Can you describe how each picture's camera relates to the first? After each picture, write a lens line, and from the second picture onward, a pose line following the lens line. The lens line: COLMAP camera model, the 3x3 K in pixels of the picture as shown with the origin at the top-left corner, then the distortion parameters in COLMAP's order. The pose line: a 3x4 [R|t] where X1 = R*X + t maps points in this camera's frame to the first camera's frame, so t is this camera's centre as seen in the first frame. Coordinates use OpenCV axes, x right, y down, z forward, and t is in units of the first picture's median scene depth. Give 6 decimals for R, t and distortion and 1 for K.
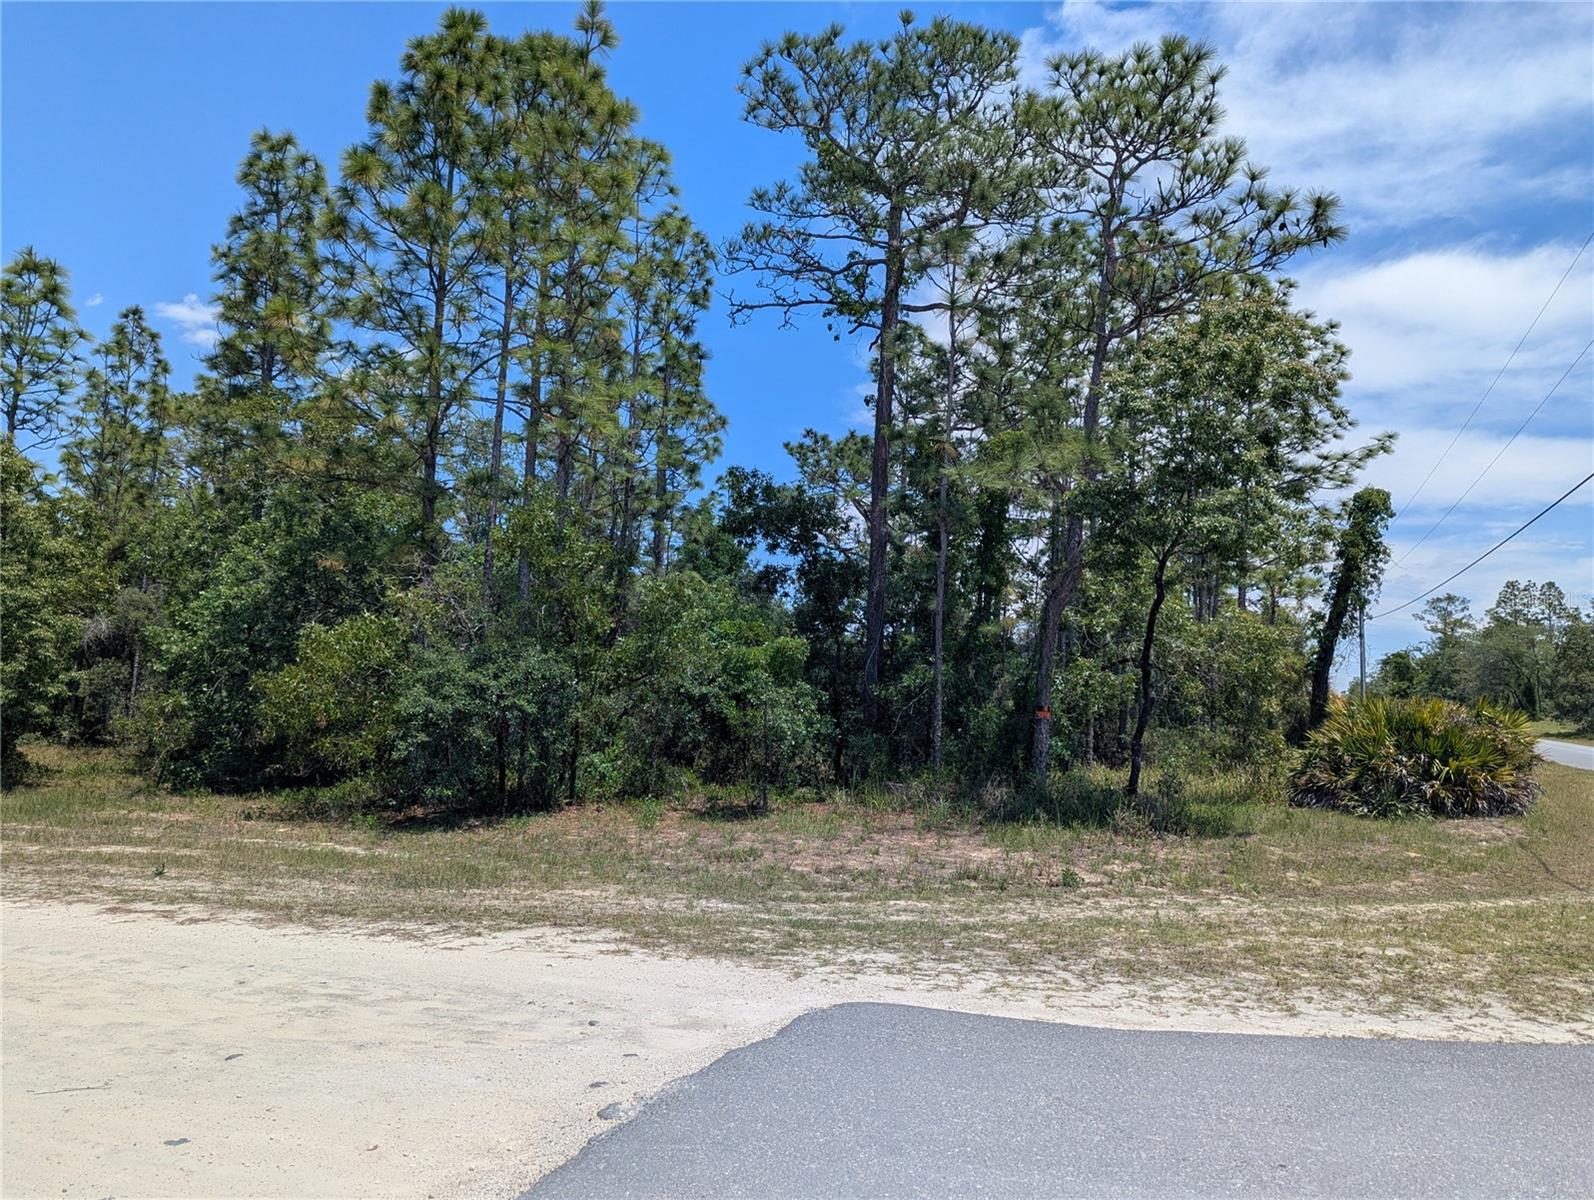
lens RADIAL K [[1016.8, 0, 797.0], [0, 1016.8, 600.0], [0, 0, 1]] dist [0.057650, -0.048646]
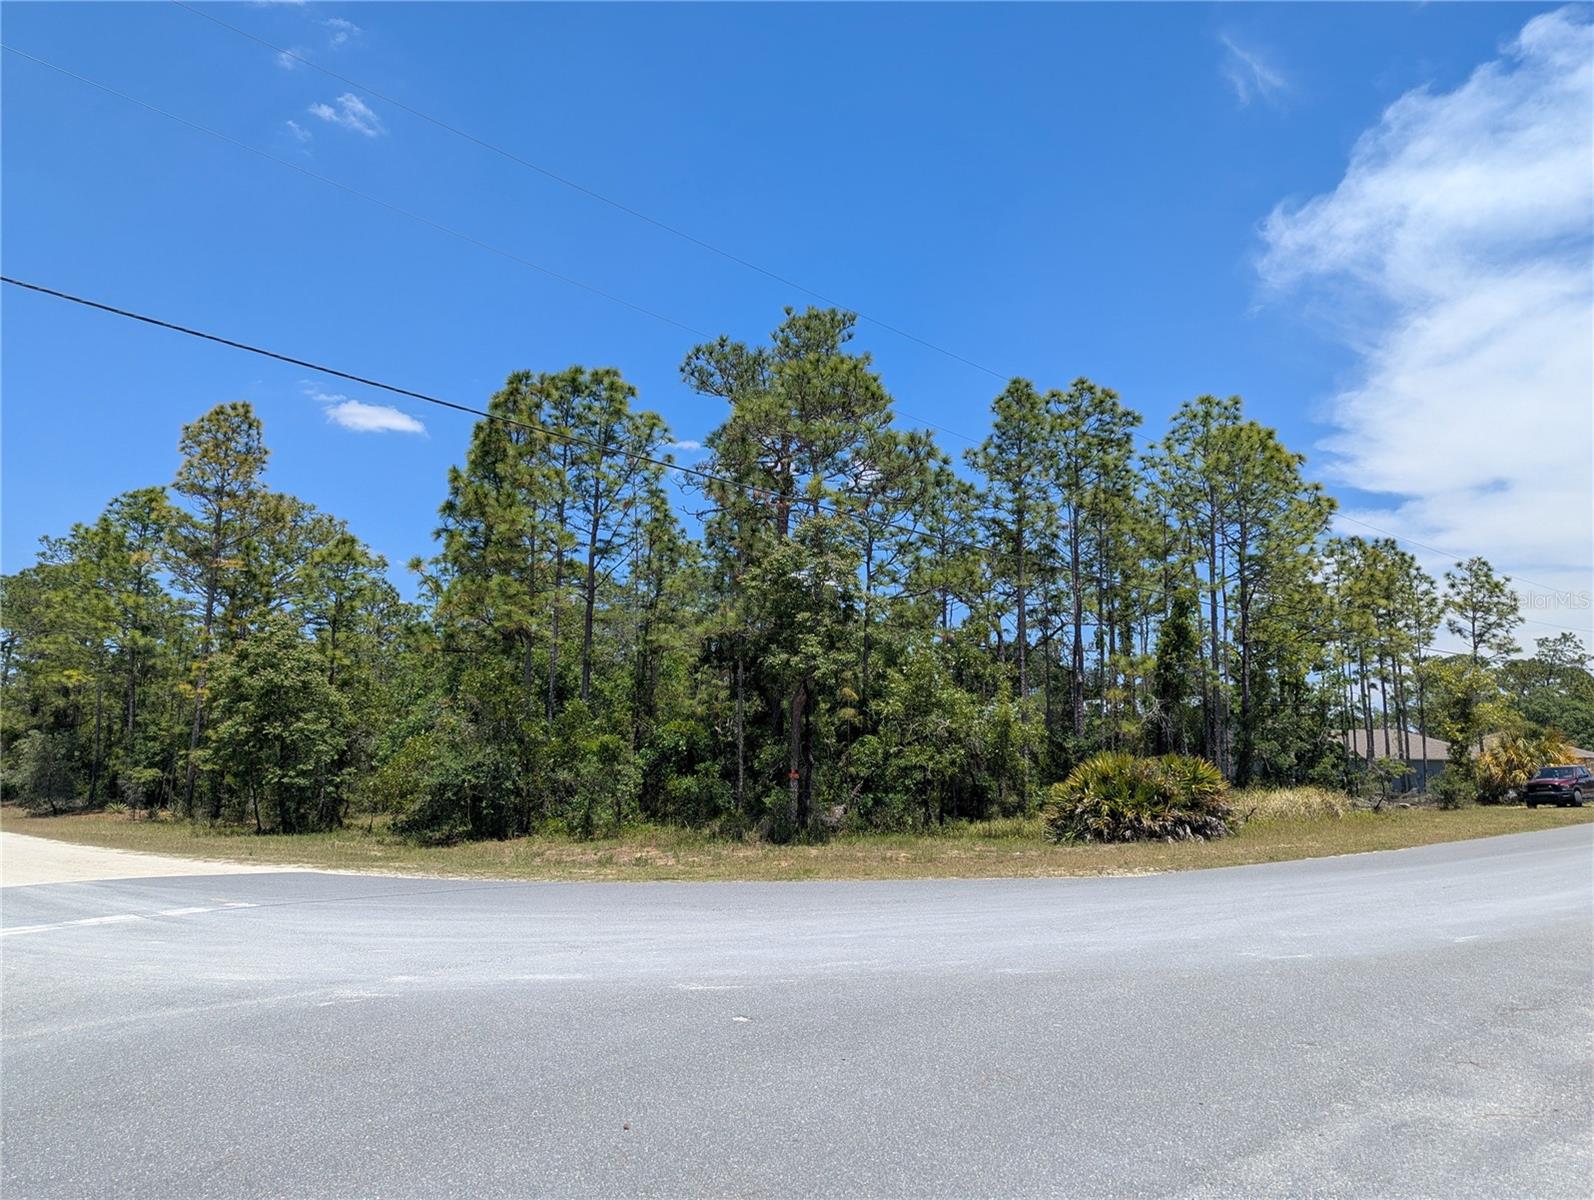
lens RADIAL K [[994.2, 0, 814.5], [0, 994.2, 596.4], [0, 0, 1]] dist [0.052233, -0.000876]
pose [[0.931861, -0.090278, -0.351403, 0.760512], [0.063240, 0.994138, -0.087698, -0.024062], [0.357260, 0.059500, 0.932108, -0.400626]]
